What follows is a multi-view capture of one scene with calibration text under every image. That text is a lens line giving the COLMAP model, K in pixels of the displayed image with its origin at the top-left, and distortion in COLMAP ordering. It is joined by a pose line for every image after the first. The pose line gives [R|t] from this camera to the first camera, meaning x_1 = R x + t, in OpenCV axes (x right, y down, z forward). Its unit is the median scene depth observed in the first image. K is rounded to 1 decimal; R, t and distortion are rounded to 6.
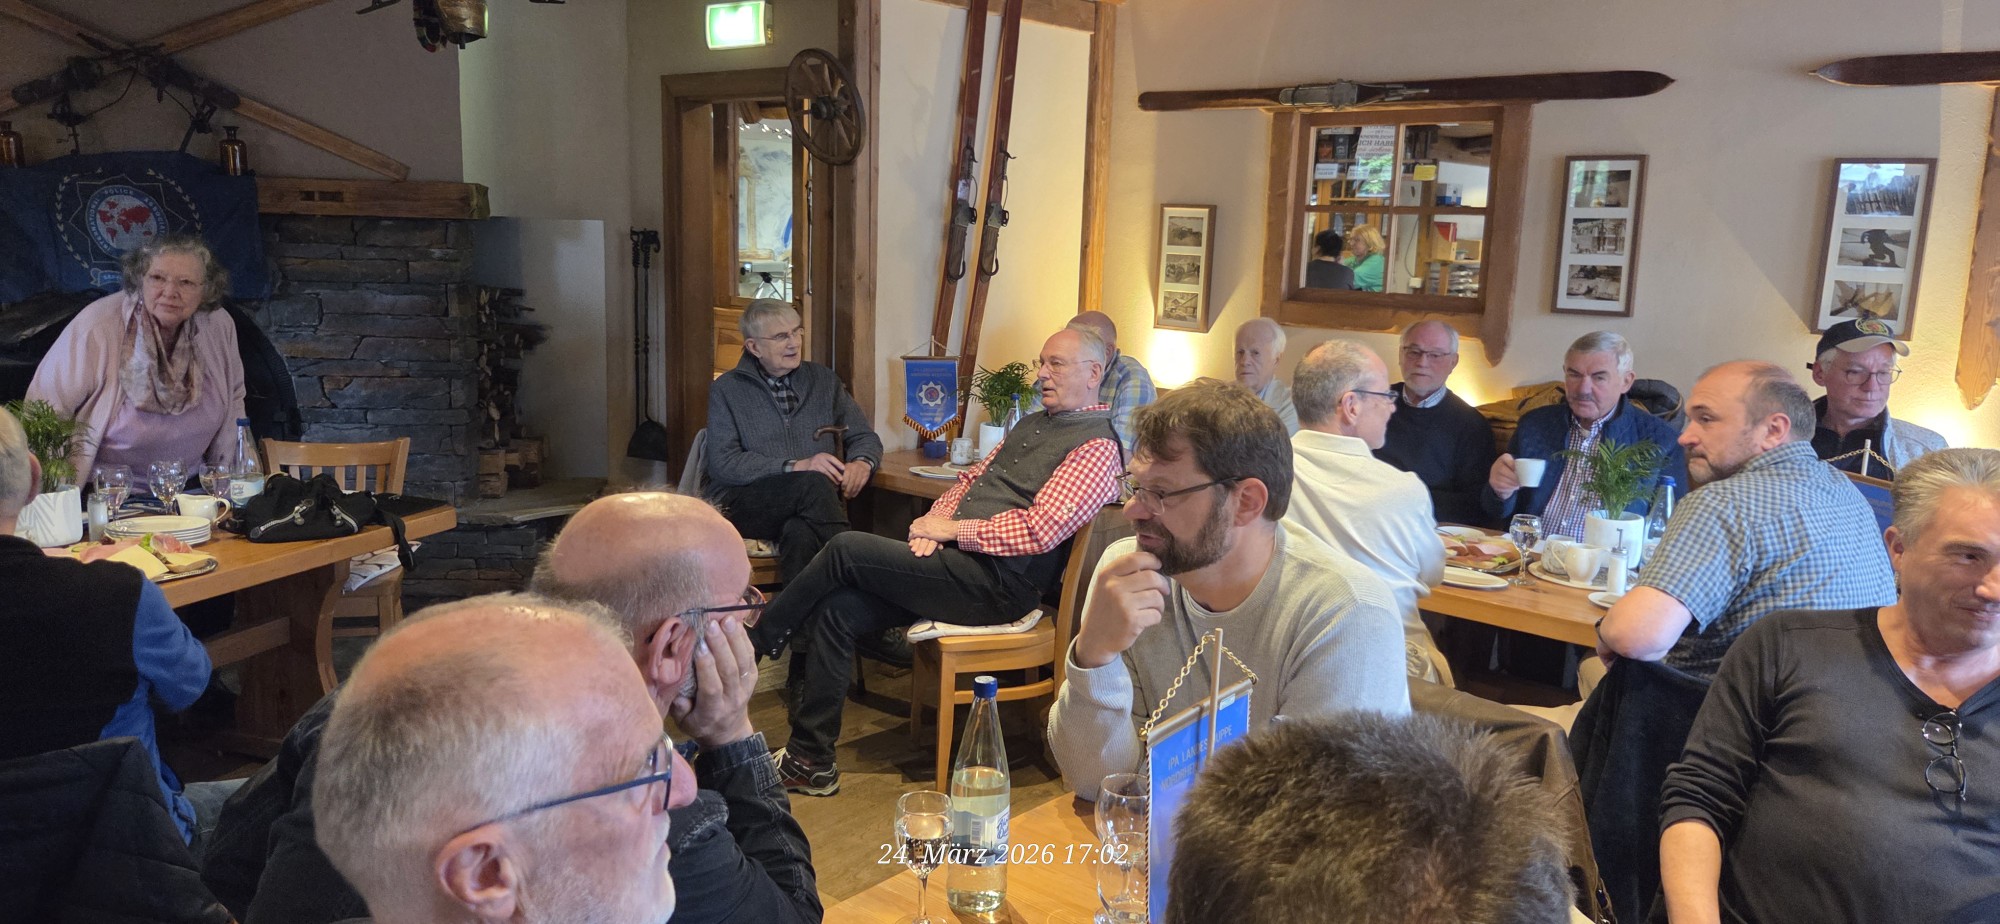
lens RADIAL K [[1341.2, 0, 997.1], [0, 1341.2, 437.1], [0, 0, 1]] dist [0.066967, -0.055923]
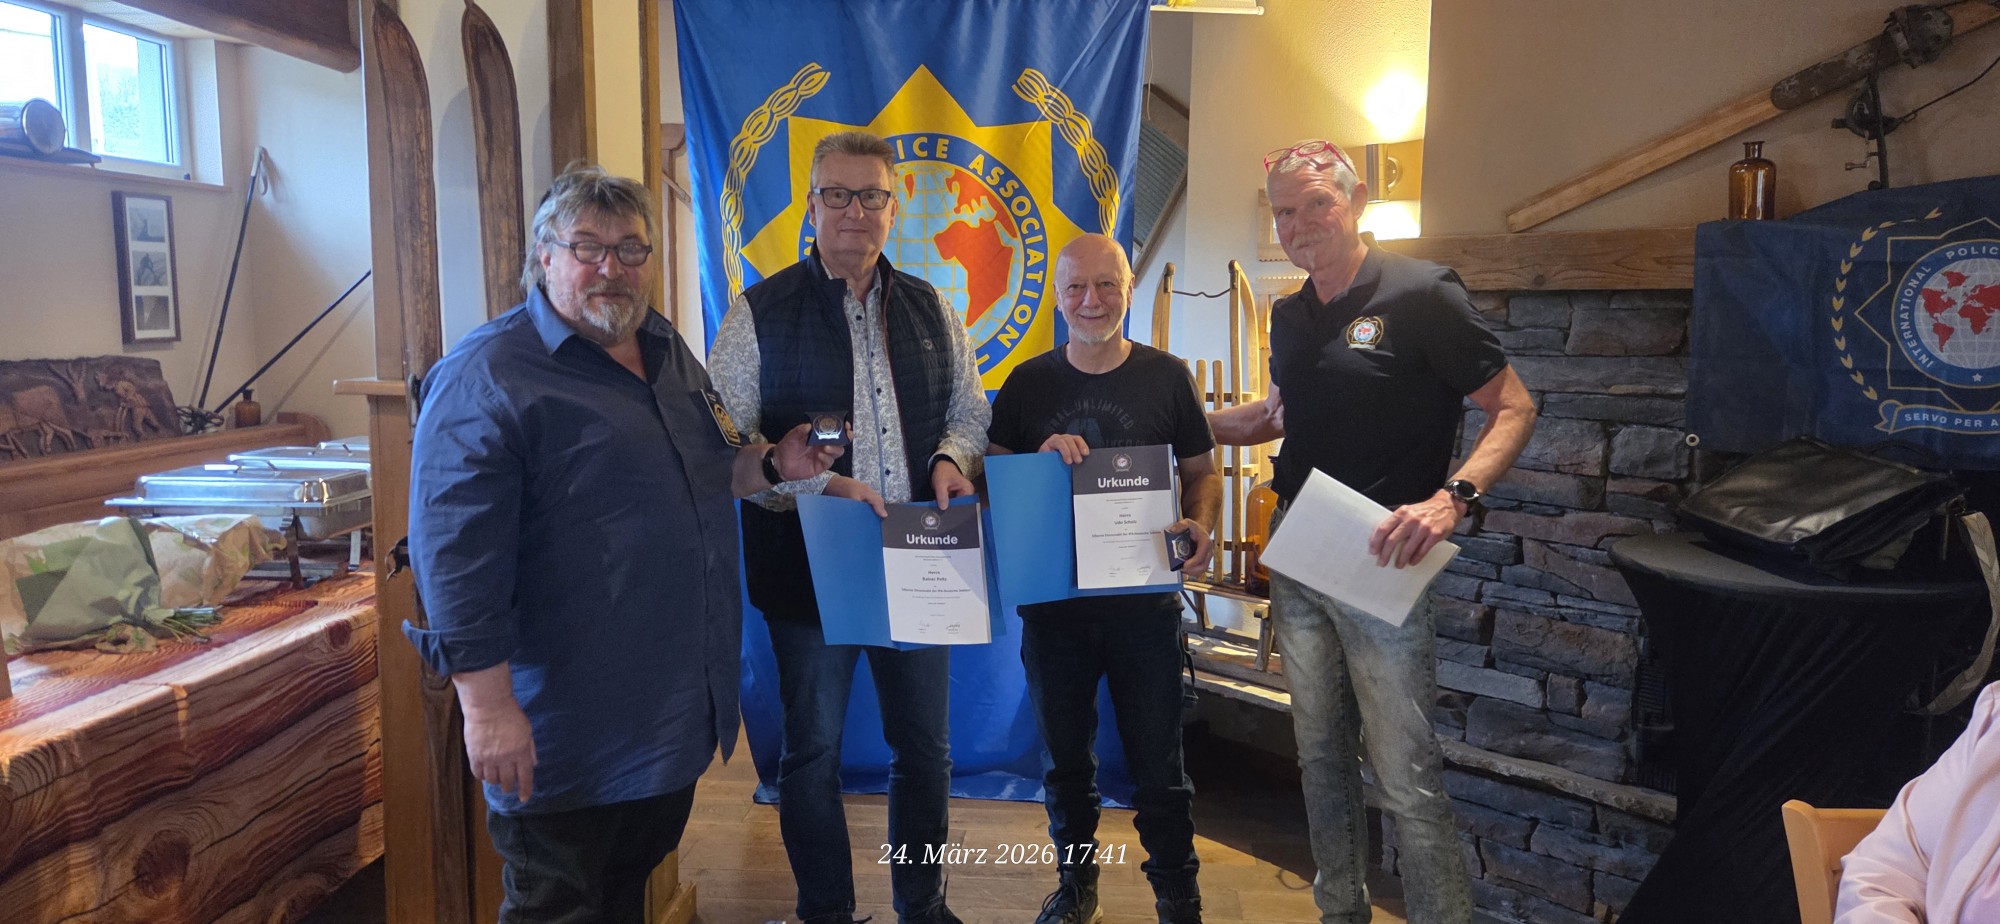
lens RADIAL K [[1341.2, 0, 1011.7], [0, 1341.2, 454.2], [0, 0, 1]] dist [0.066967, -0.055923]
pose [[0.606466, 0.067026, -0.792279, -0.448289], [-0.123160, 0.992333, -0.010325, -0.055602], [0.785513, 0.103839, 0.610071, 0.414664]]
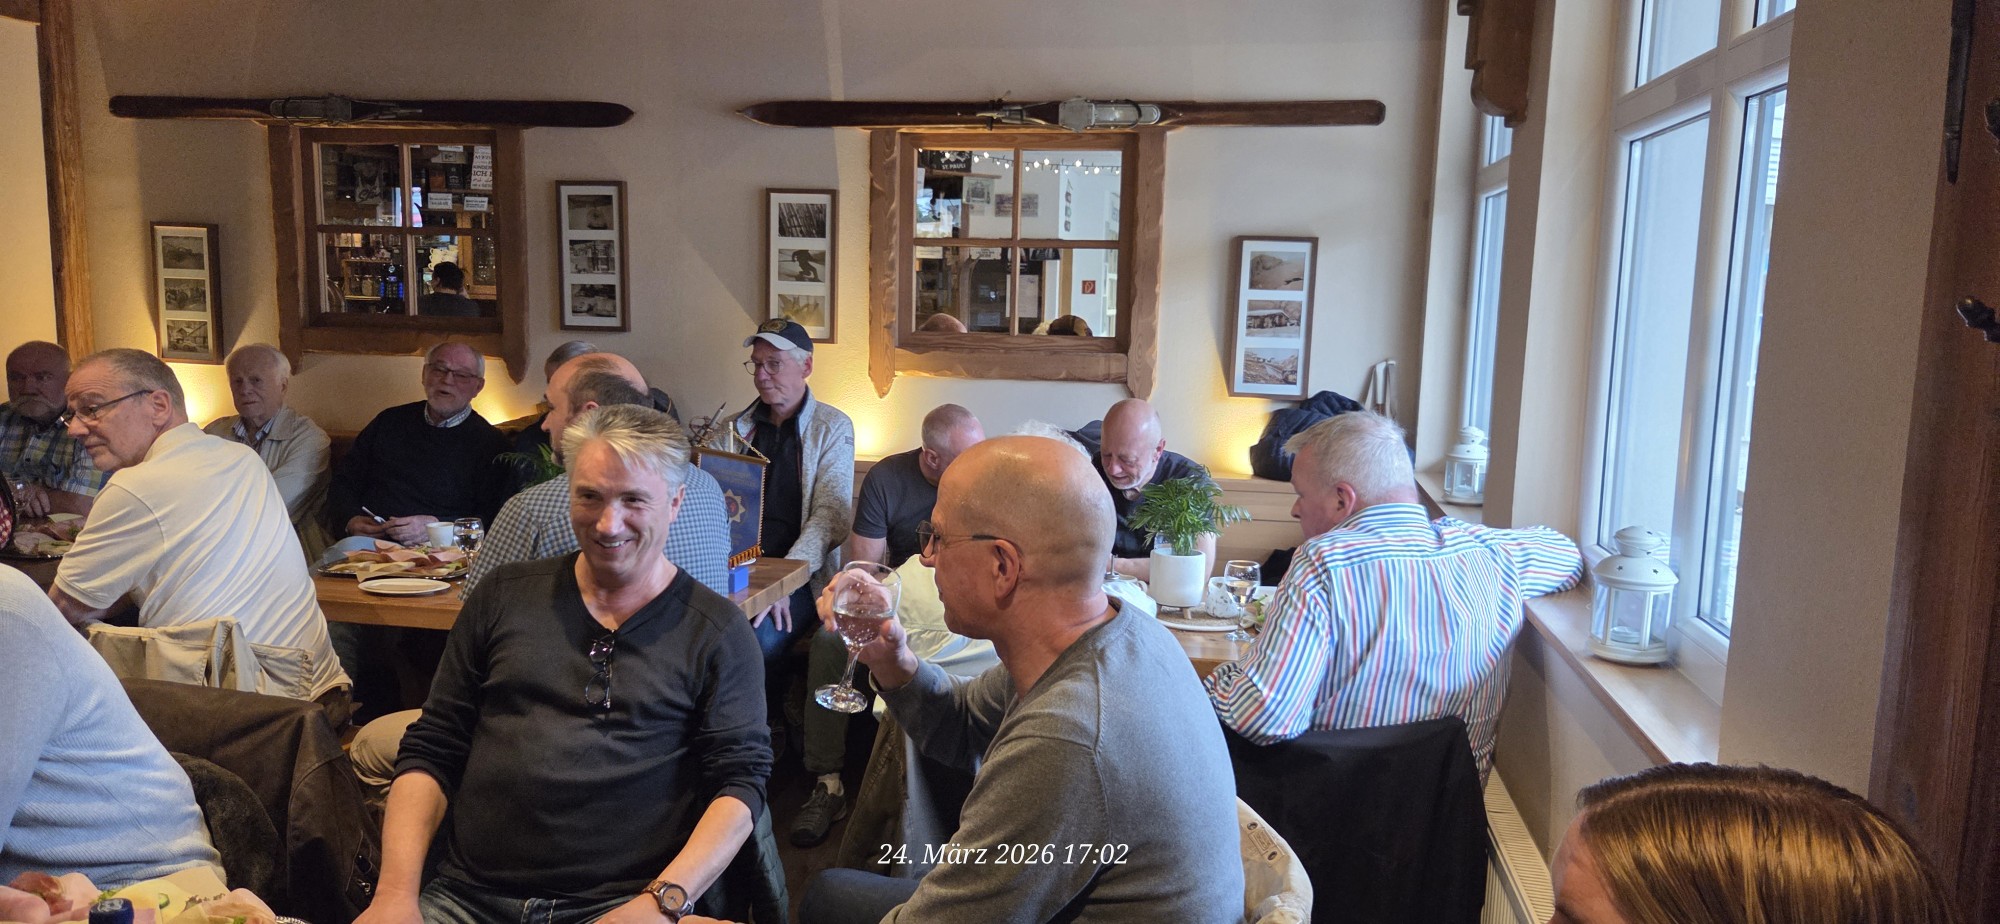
lens RADIAL K [[1341.2, 0, 990.1], [0, 1341.2, 470.0], [0, 0, 1]] dist [0.066967, -0.055923]
pose [[0.860859, -0.080703, 0.502403, 0.151485], [0.085031, 0.996275, 0.014336, 0.027440], [-0.501689, 0.030378, 0.864514, -0.061375]]
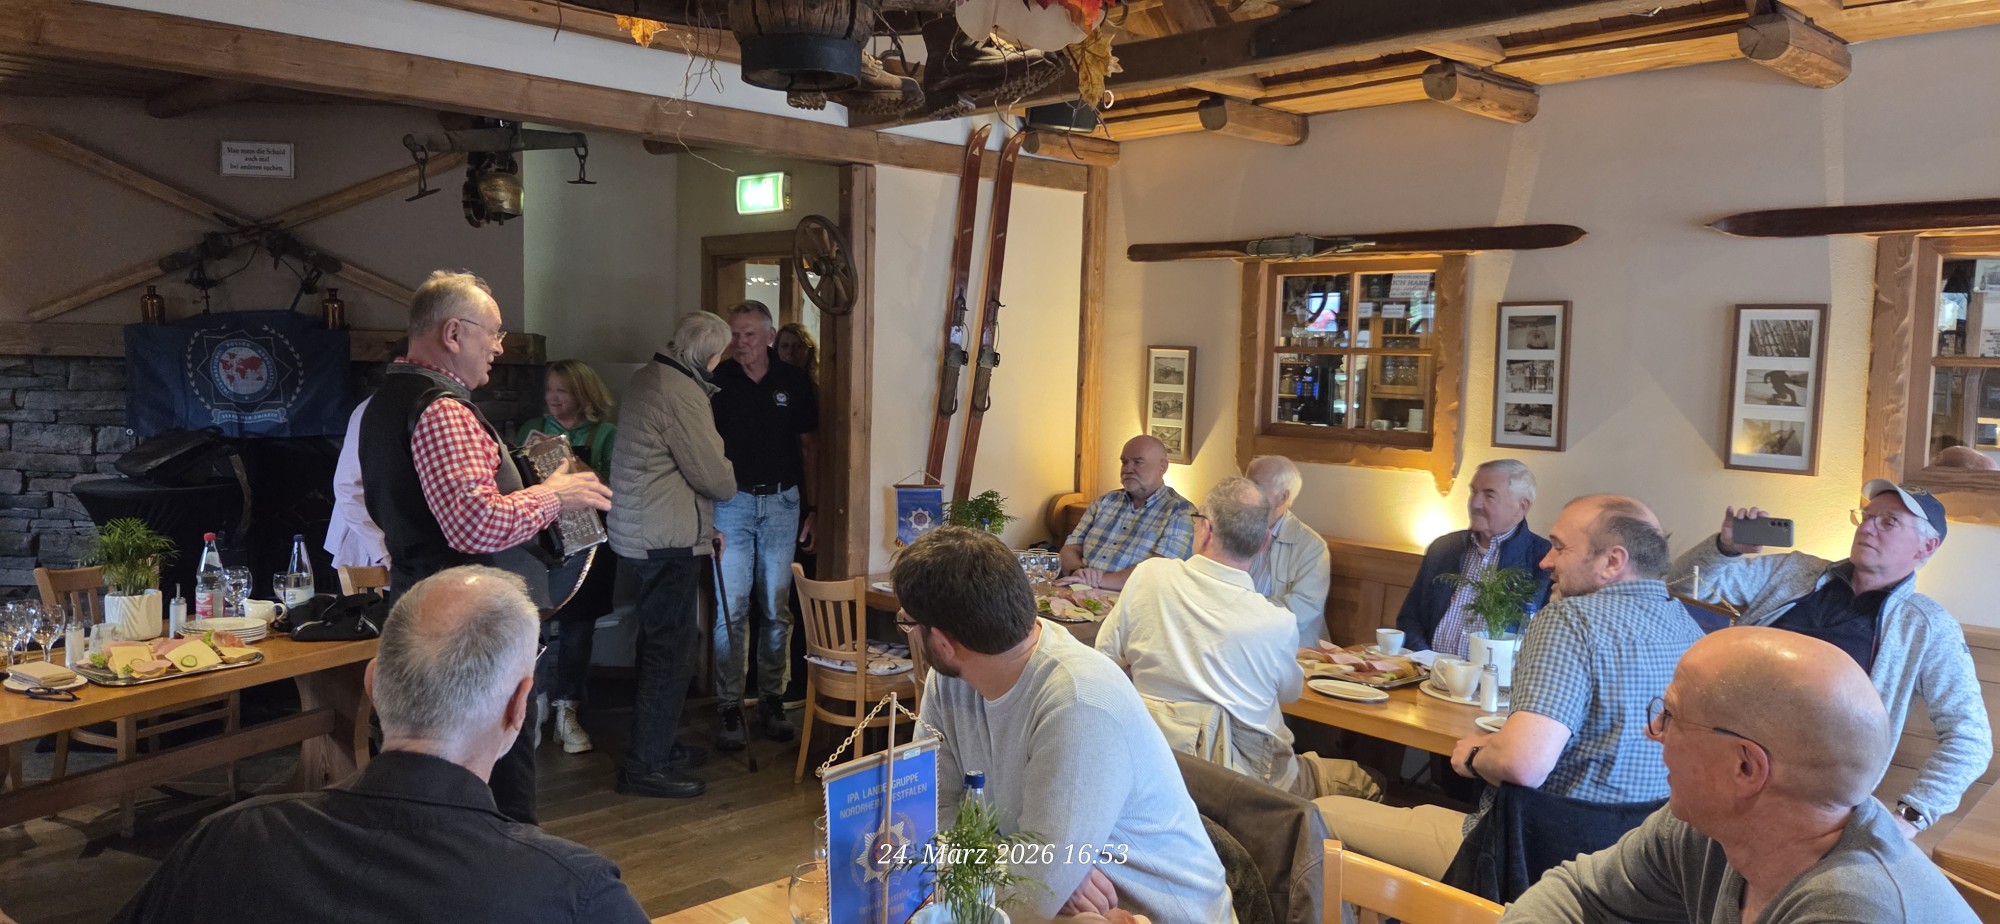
lens RADIAL K [[1341.2, 0, 976.0], [0, 1341.2, 433.8], [0, 0, 1]] dist [0.066967, -0.055923]
pose [[0.994480, 0.000214, -0.104927, 0.111346], [-0.010705, 0.994987, -0.099430, 0.006786], [0.104379, 0.100005, 0.989497, -0.085113]]
